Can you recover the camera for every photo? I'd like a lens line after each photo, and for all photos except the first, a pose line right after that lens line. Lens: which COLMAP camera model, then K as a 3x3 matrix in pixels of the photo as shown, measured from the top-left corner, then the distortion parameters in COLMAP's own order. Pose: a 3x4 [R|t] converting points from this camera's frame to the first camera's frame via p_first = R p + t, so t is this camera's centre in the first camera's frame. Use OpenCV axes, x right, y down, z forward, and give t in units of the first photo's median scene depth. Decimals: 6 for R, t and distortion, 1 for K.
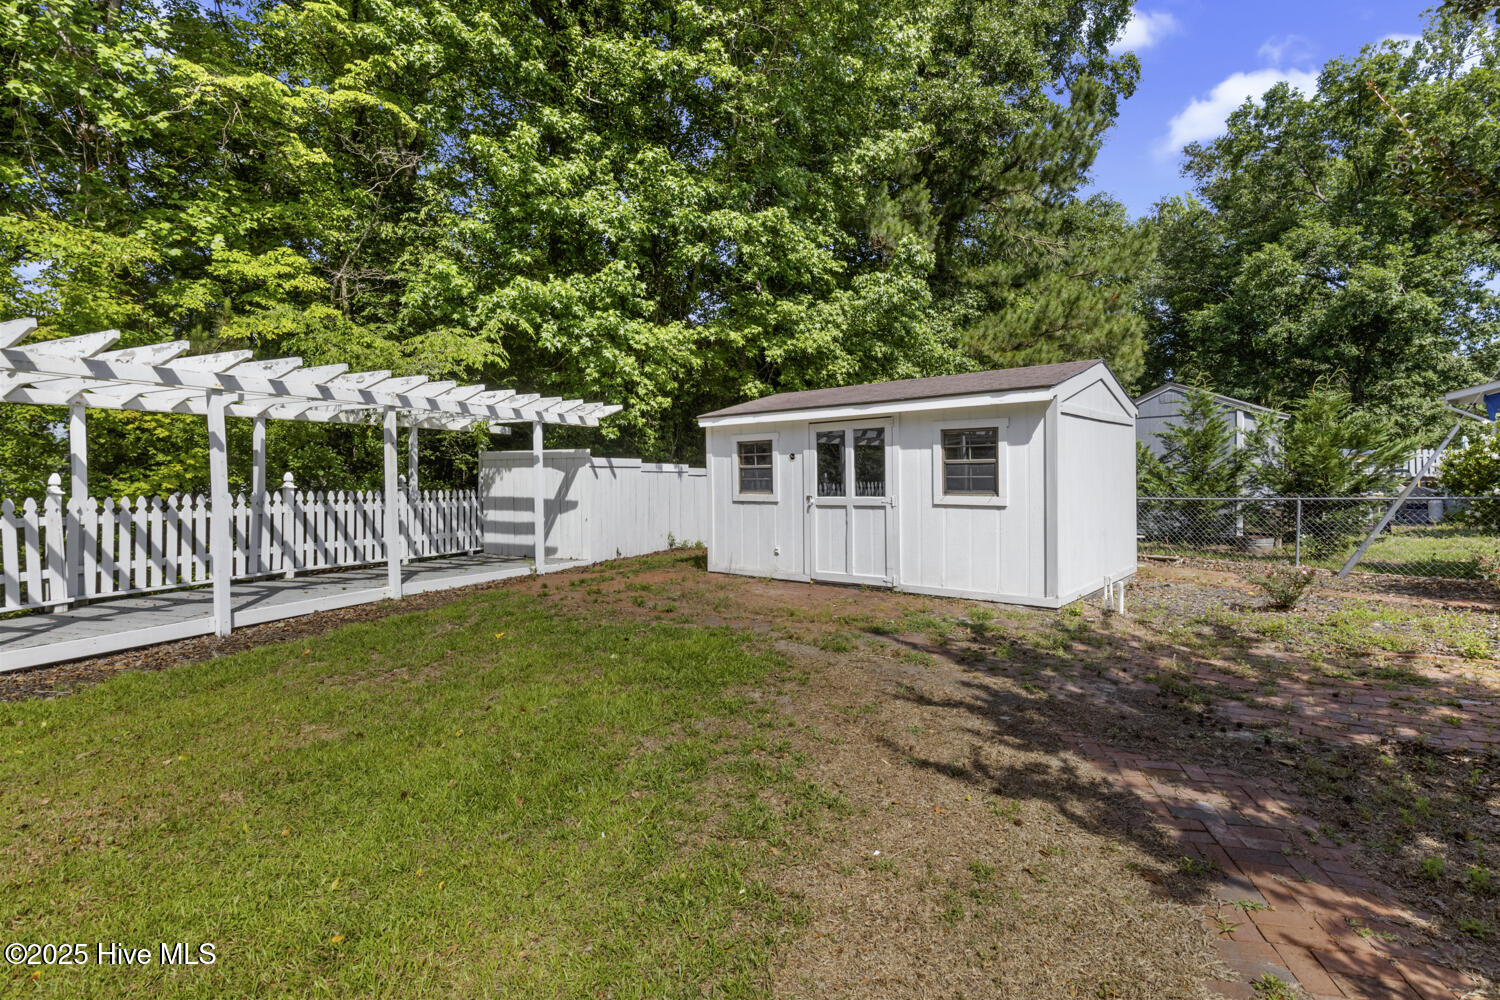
lens RADIAL K [[690.9, 0, 794.8], [0, 690.9, 485.0], [0, 0, 1]] dist [0.000151, -0.000306]
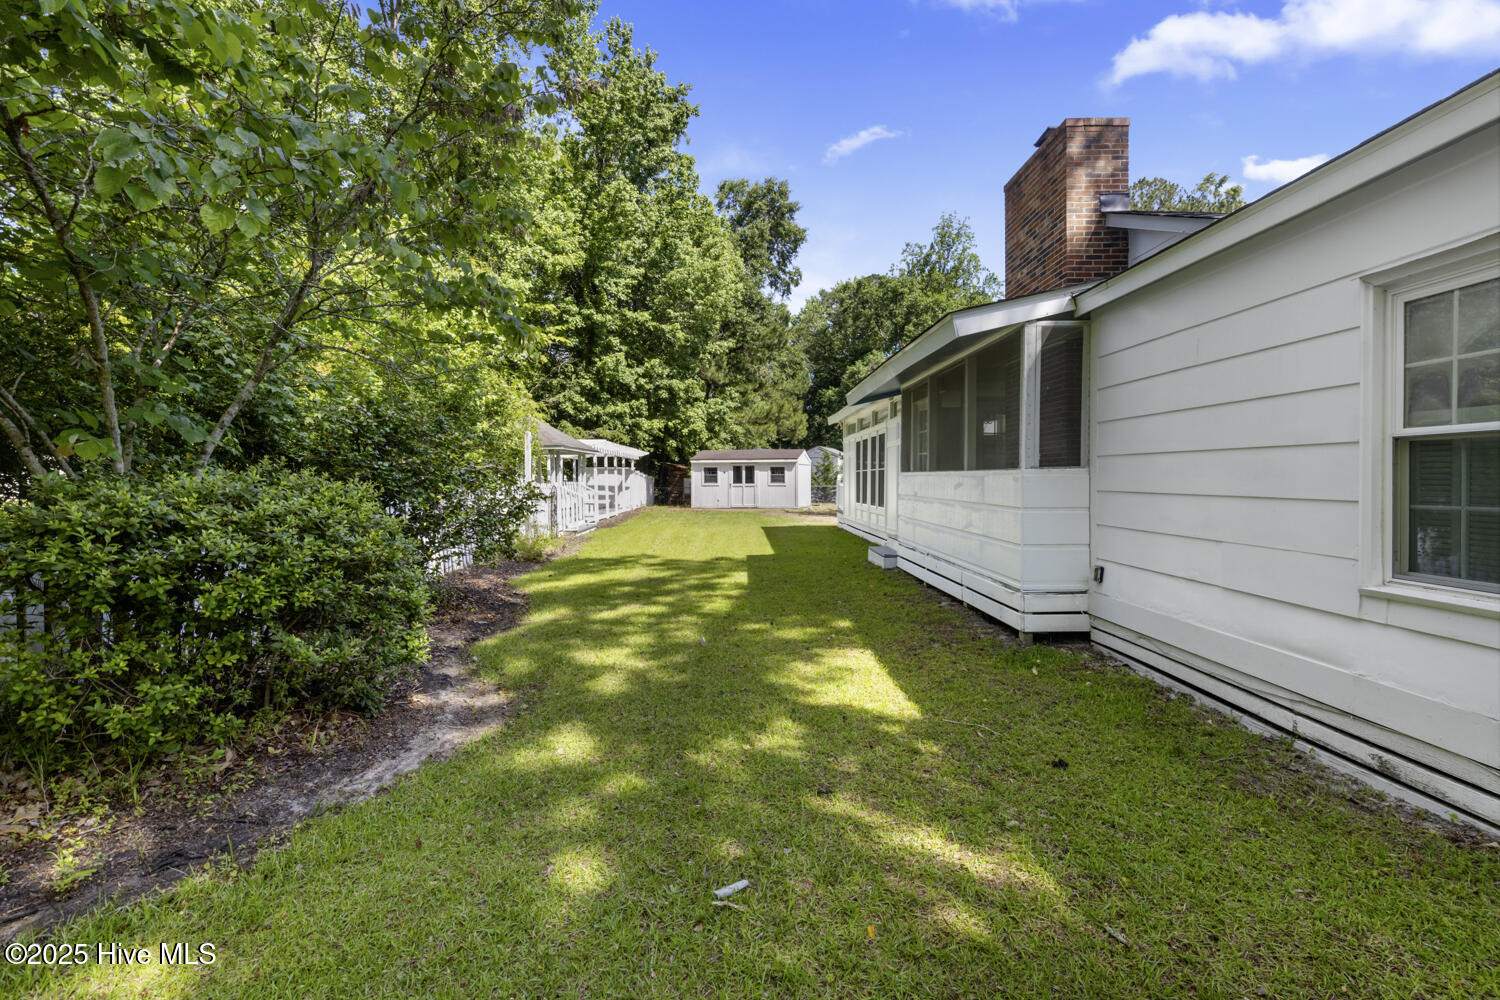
lens RADIAL K [[668.8, 0, 753.8], [0, 668.8, 498.3], [0, 0, 1]] dist [0.001071, -0.000935]
pose [[0.912649, -0.002998, 0.408734, -1.221986], [-0.002954, 0.999899, 0.013931, 0.041054], [-0.408734, -0.013921, 0.912547, -2.092282]]
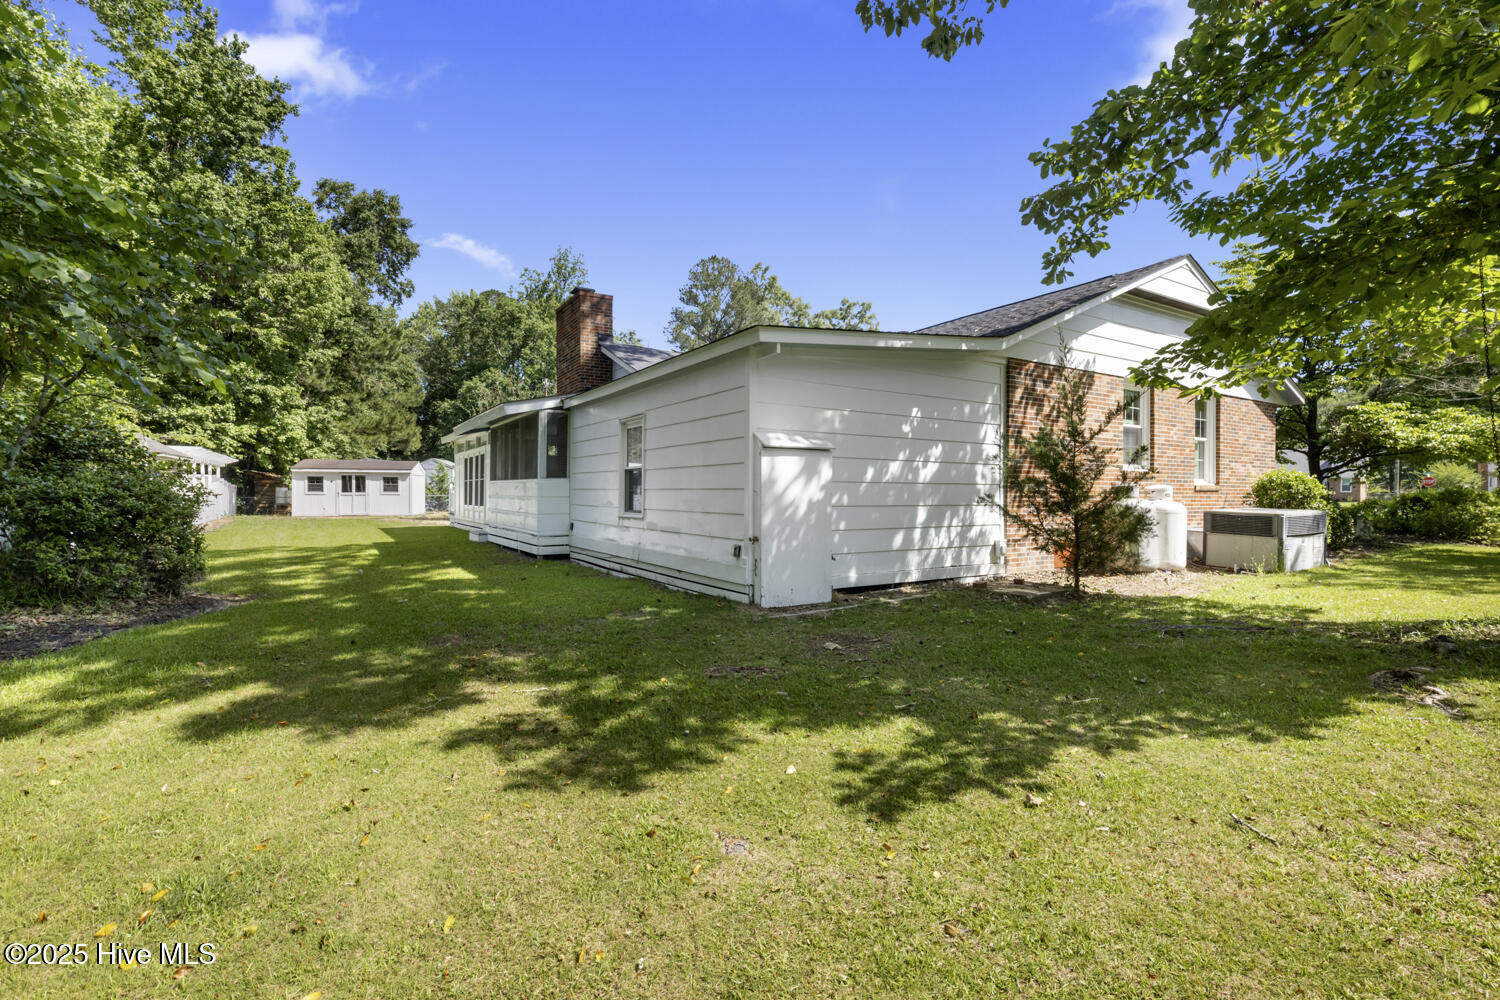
lens RADIAL K [[668.8, 0, 753.8], [0, 668.8, 498.3], [0, 0, 1]] dist [0.001071, -0.000935]
pose [[0.569801, 0.007032, 0.821753, -1.567872], [-0.001314, 0.999970, -0.007647, 0.068573], [-0.821782, 0.003278, 0.569793, -2.702663]]
